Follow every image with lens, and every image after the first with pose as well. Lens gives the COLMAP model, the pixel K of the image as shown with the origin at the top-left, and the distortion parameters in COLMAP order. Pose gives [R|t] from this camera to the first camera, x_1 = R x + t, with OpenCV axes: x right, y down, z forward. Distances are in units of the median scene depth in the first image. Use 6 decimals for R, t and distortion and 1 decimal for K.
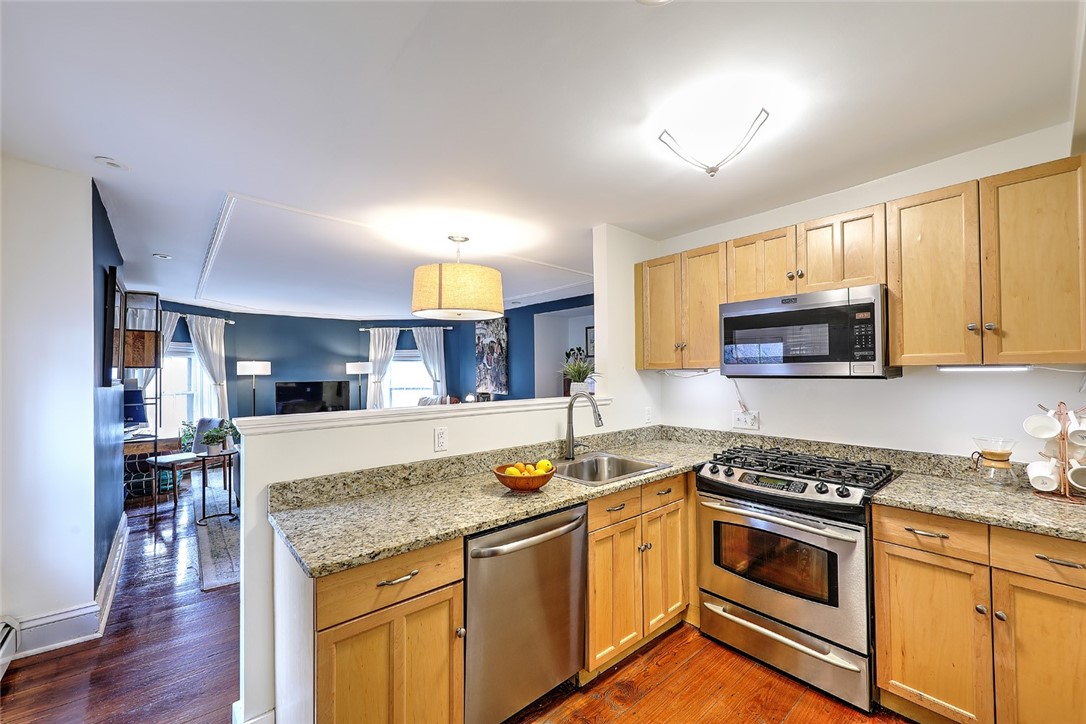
lens RADIAL K [[429.2, 0, 549.6], [0, 429.2, 367.1], [0, 0, 1]] dist [0.002576, -0.001030]
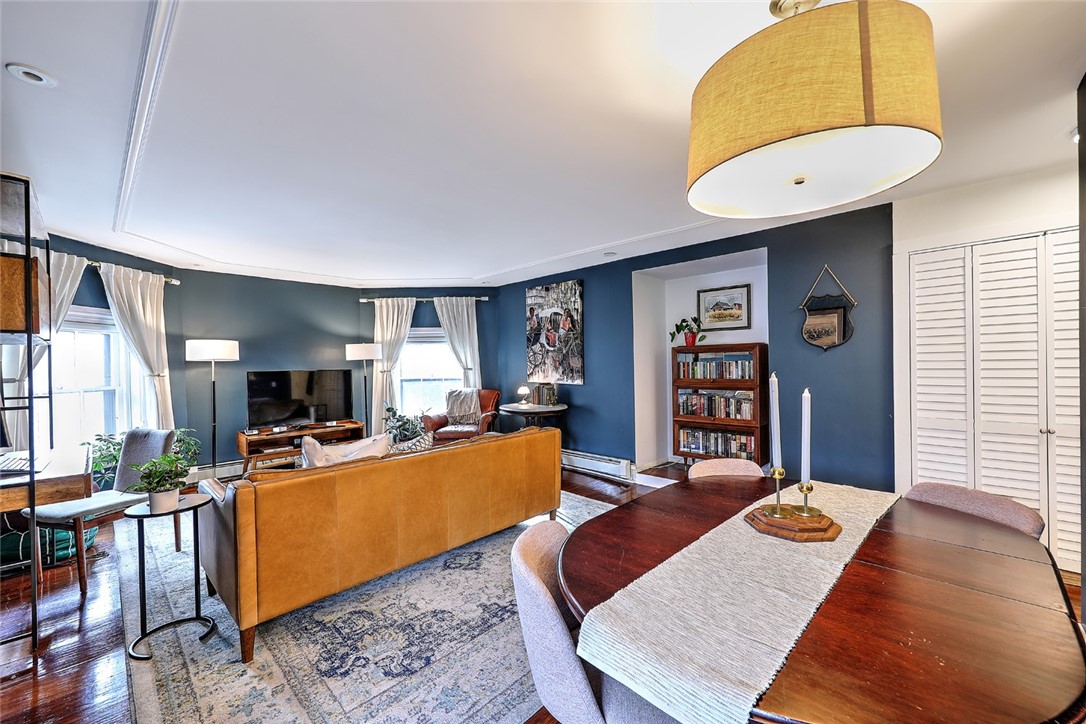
lens RADIAL K [[429.2, 0, 549.6], [0, 429.2, 367.2], [0, 0, 1]] dist [0.002576, -0.001030]
pose [[0.994985, -0.011500, 0.099362, -0.233366], [0.010086, 0.999841, 0.014718, 0.023919], [-0.099516, -0.013642, 0.994942, 0.281823]]
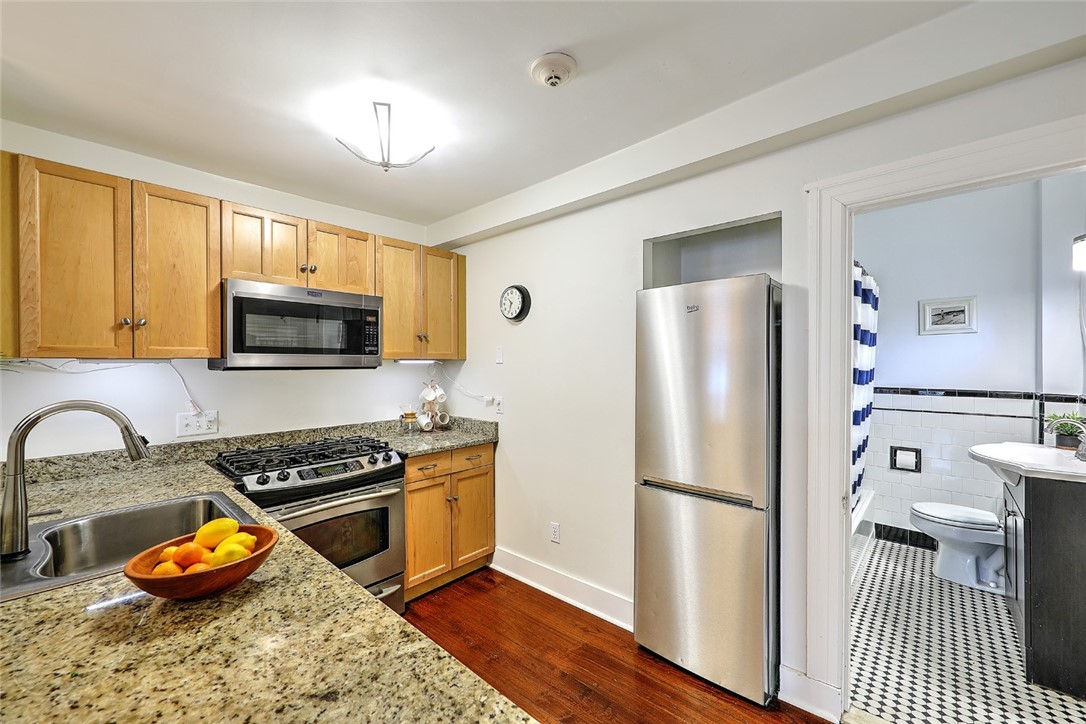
lens RADIAL K [[429.2, 0, 549.1], [0, 429.2, 365.2], [0, 0, 1]] dist [0.002576, -0.001030]
pose [[-0.131855, 0.003668, 0.991262, -0.177534], [-0.005736, 0.999974, -0.004463, 0.005905], [-0.991252, -0.006274, -0.131831, 0.192120]]
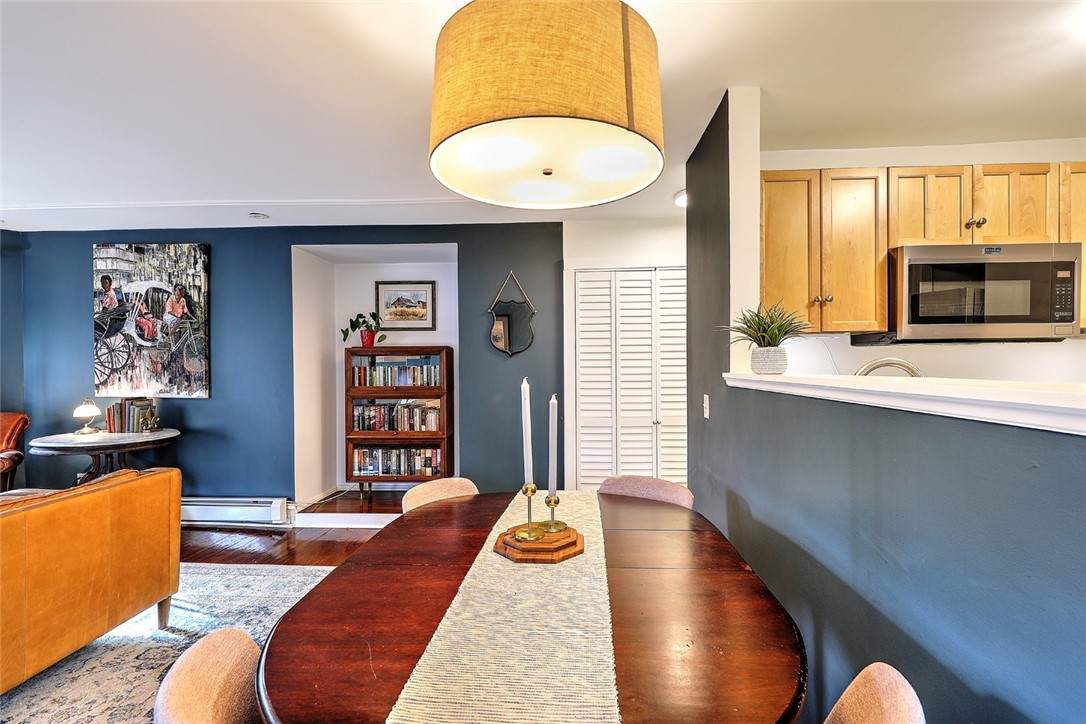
lens RADIAL K [[490.3, 0, 549.7], [0, 490.3, 367.7], [0, 0, 1]] dist [0.002048, -0.000398]
pose [[0.682268, -0.003065, 0.731096, -0.251536], [-0.002569, 0.999975, 0.006590, 0.024823], [-0.731097, -0.006374, 0.682243, 0.323849]]
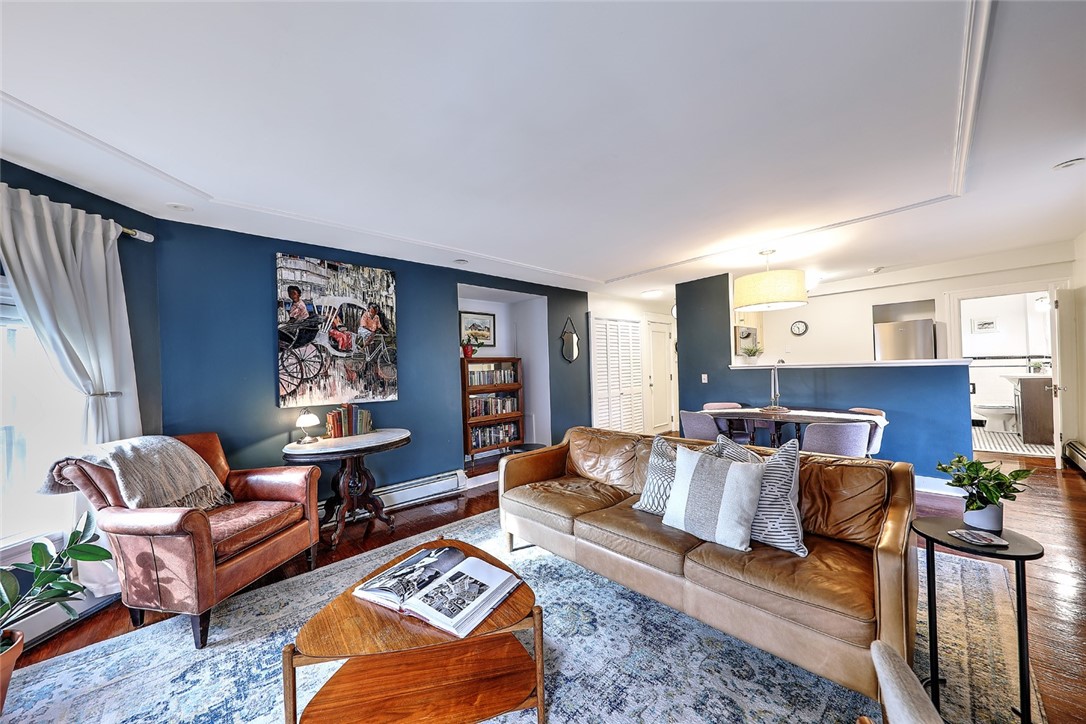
lens RADIAL K [[378.8, 0, 548.3], [0, 378.8, 365.3], [0, 0, 1]] dist [0.000086, -0.000798]
pose [[-0.049794, 0.014226, 0.998658, -0.653680], [0.027971, 0.999526, -0.012844, 0.029279], [-0.998368, 0.027294, -0.050168, 0.833800]]
